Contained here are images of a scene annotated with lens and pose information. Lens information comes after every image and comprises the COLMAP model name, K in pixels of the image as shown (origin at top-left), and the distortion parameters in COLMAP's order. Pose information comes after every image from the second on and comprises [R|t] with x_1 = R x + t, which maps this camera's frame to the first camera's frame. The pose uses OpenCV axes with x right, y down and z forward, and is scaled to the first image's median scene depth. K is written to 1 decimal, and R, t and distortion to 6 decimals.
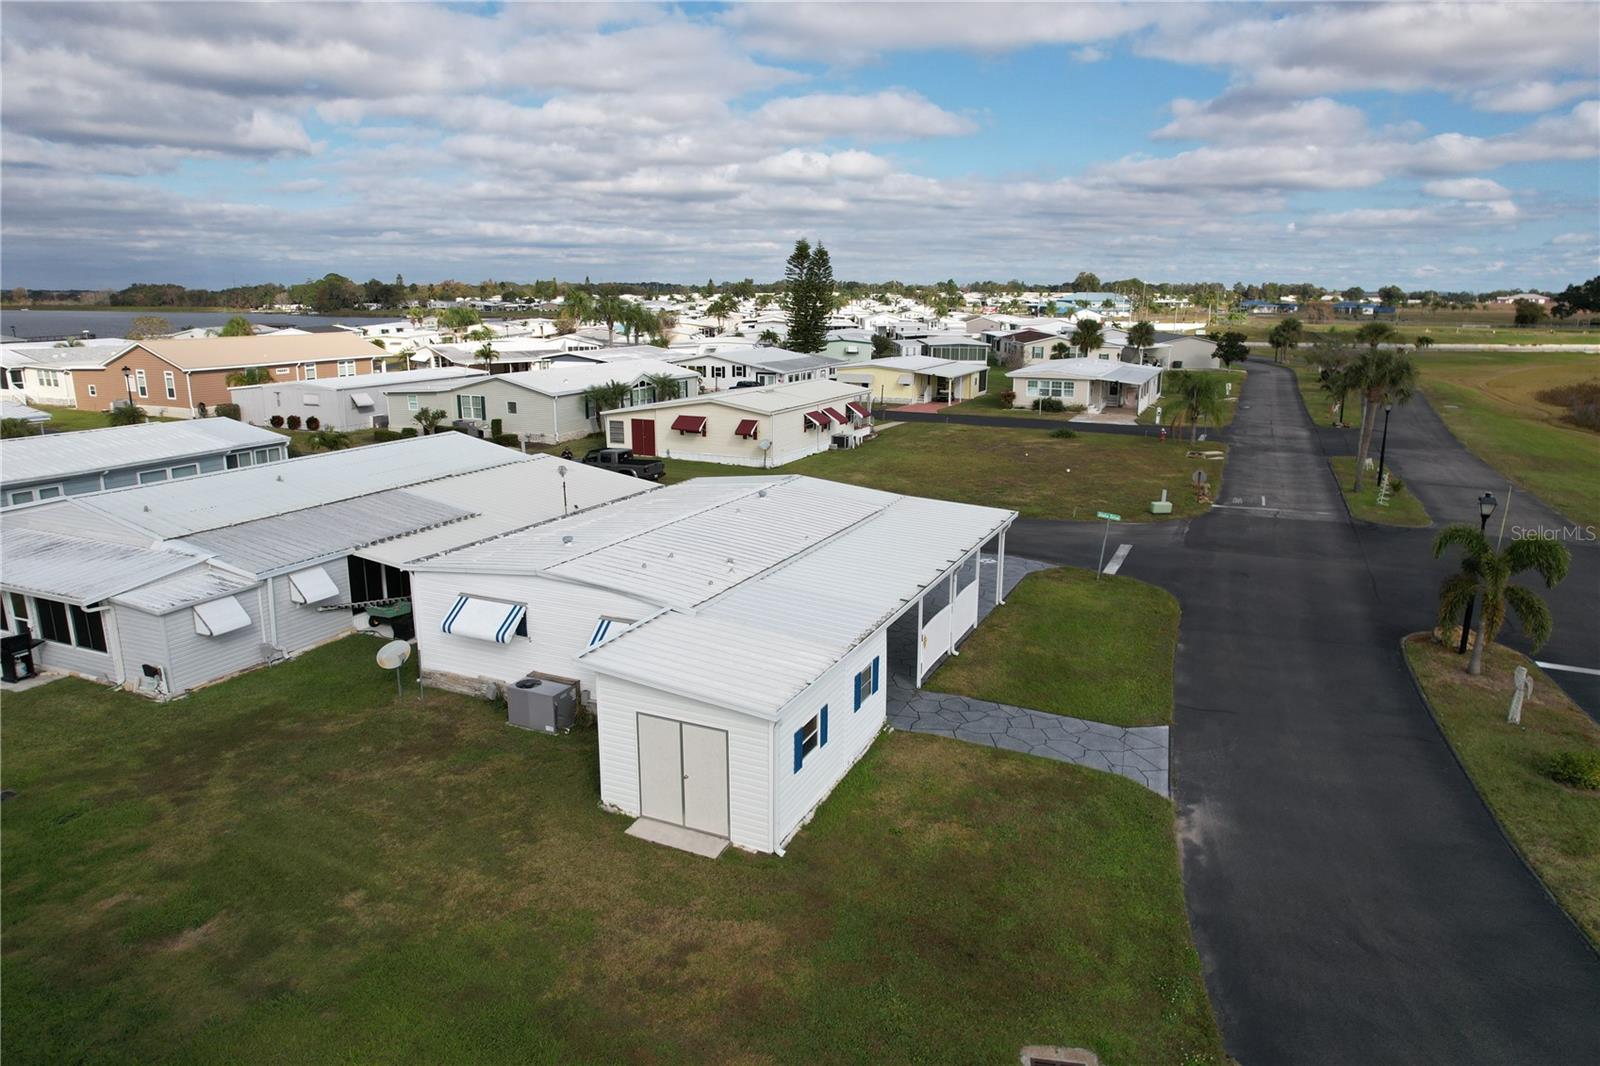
lens RADIAL K [[1017.3, 0, 812.4], [0, 1017.3, 533.9], [0, 0, 1]] dist [-0.072543, 0.061059]
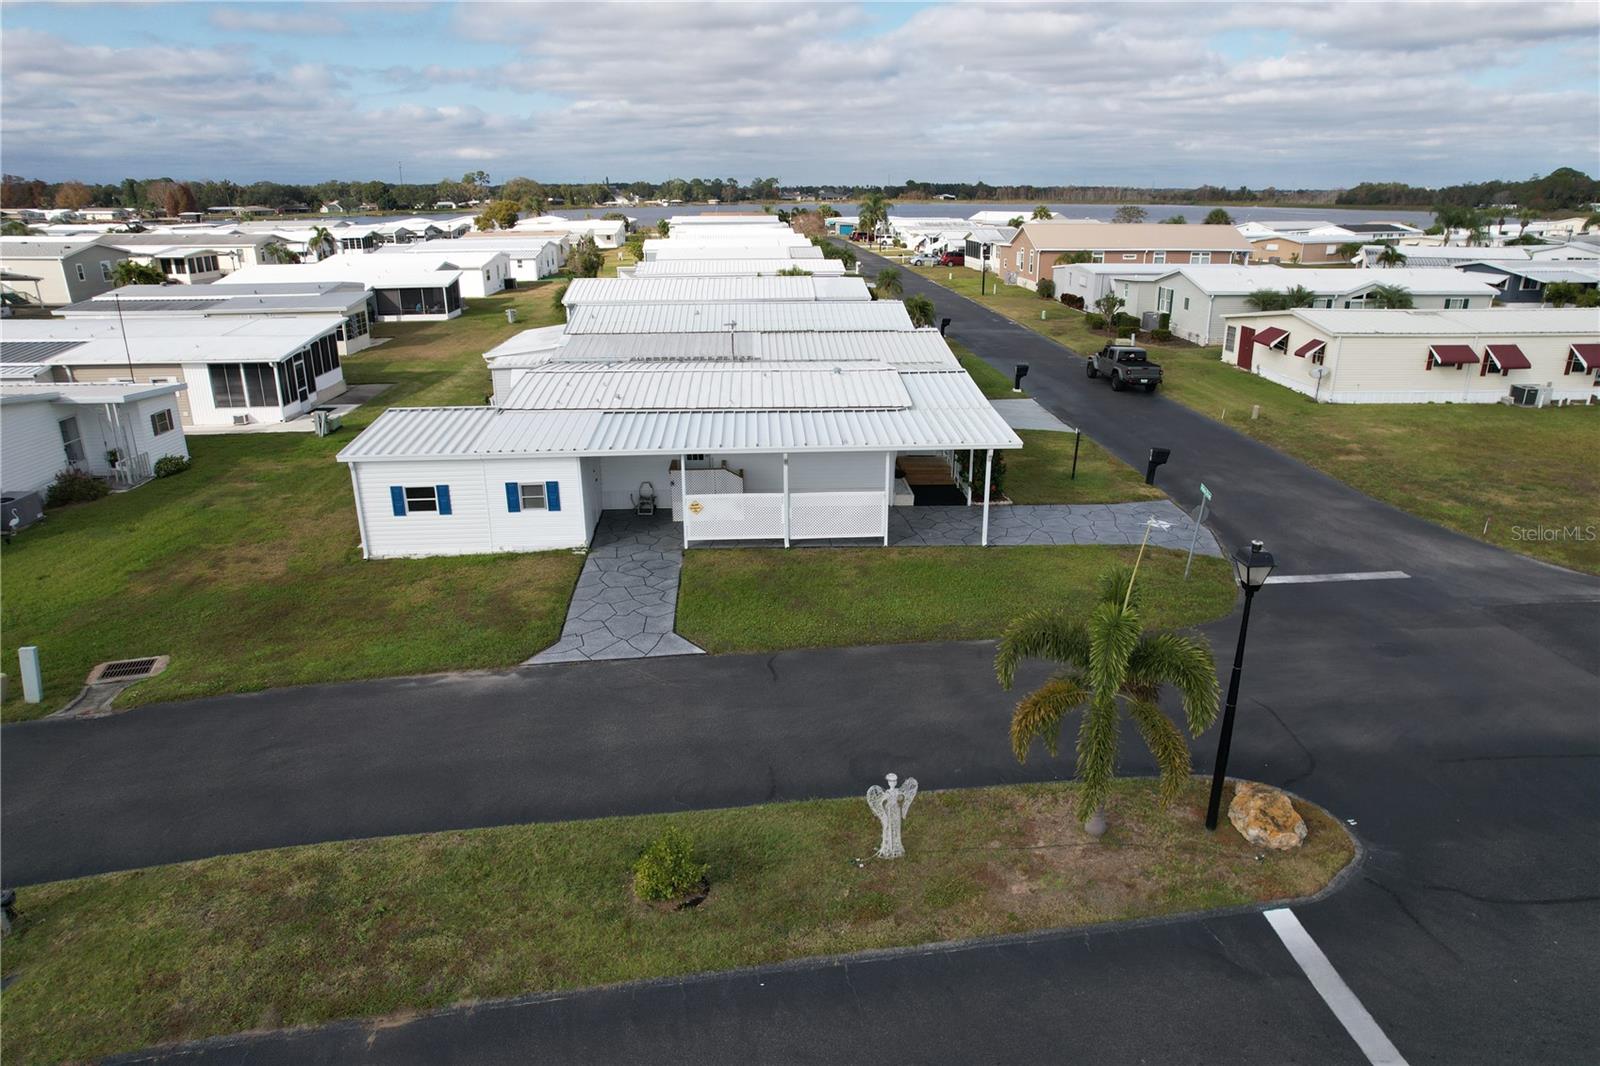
lens RADIAL K [[1017.3, 0, 812.4], [0, 1017.3, 533.9], [0, 0, 1]] dist [-0.072543, 0.061059]
pose [[0.459902, 0.280465, -0.842514, 1.032112], [-0.200760, 0.957083, 0.209015, -0.108790], [0.864977, 0.073017, 0.496471, 0.570886]]
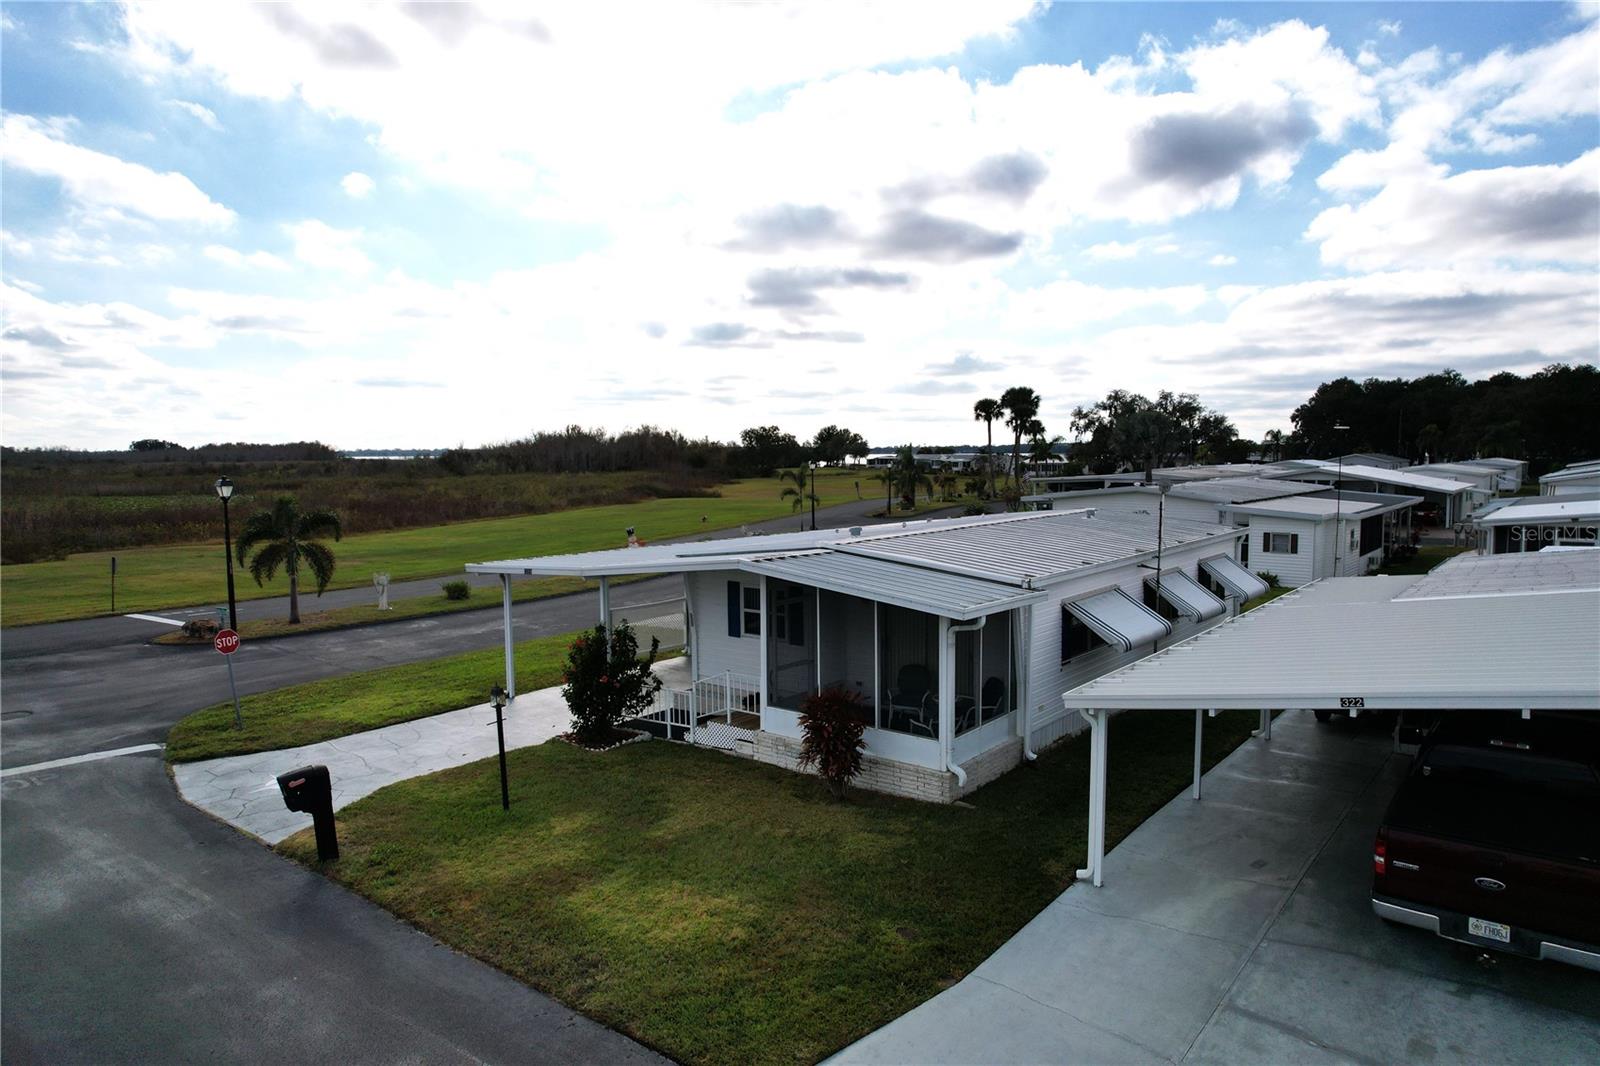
lens RADIAL K [[1017.3, 0, 812.4], [0, 1017.3, 533.9], [0, 0, 1]] dist [-0.072543, 0.061059]
pose [[-0.967424, -0.017350, 0.252565, -0.224839], [0.061426, 0.951749, 0.300667, -0.278951], [-0.245595, 0.306387, -0.919679, 1.920275]]
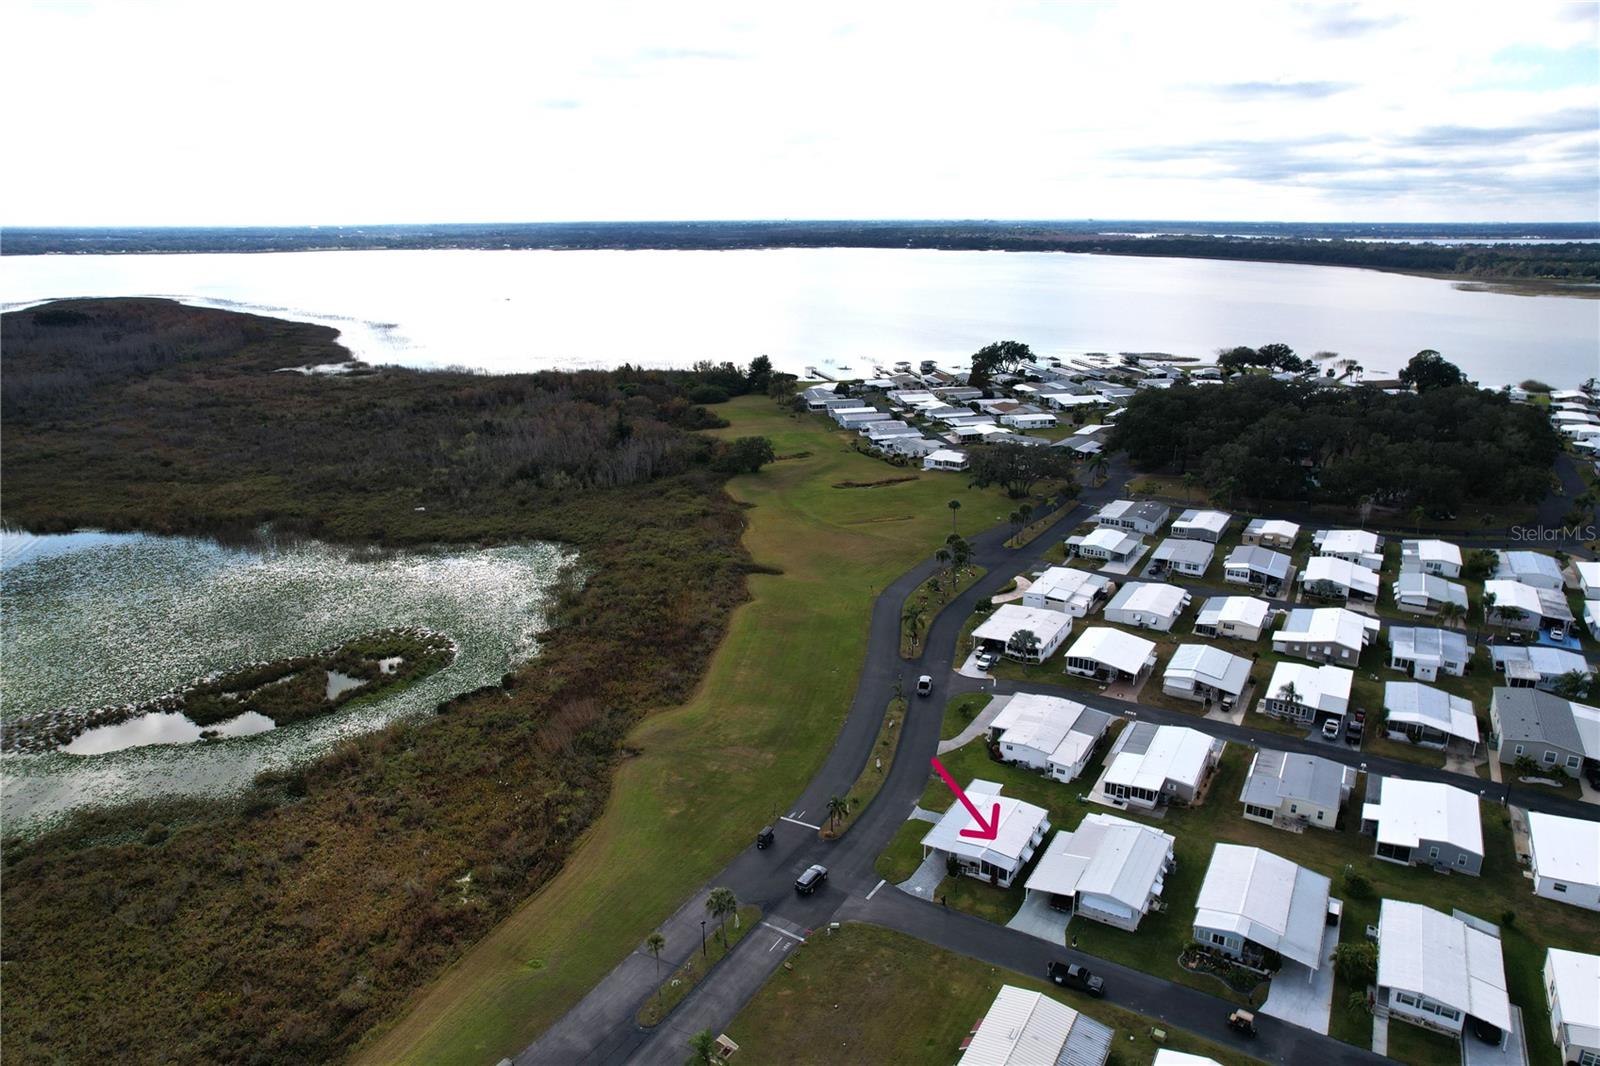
lens RADIAL K [[1017.3, 0, 812.4], [0, 1017.3, 533.9], [0, 0, 1]] dist [-0.072543, 0.061059]
pose [[-0.993139, -0.036669, 0.111045, 0.280169], [0.025285, 0.859775, 0.510047, -3.776168], [-0.114177, 0.509355, -0.852948, 4.675979]]
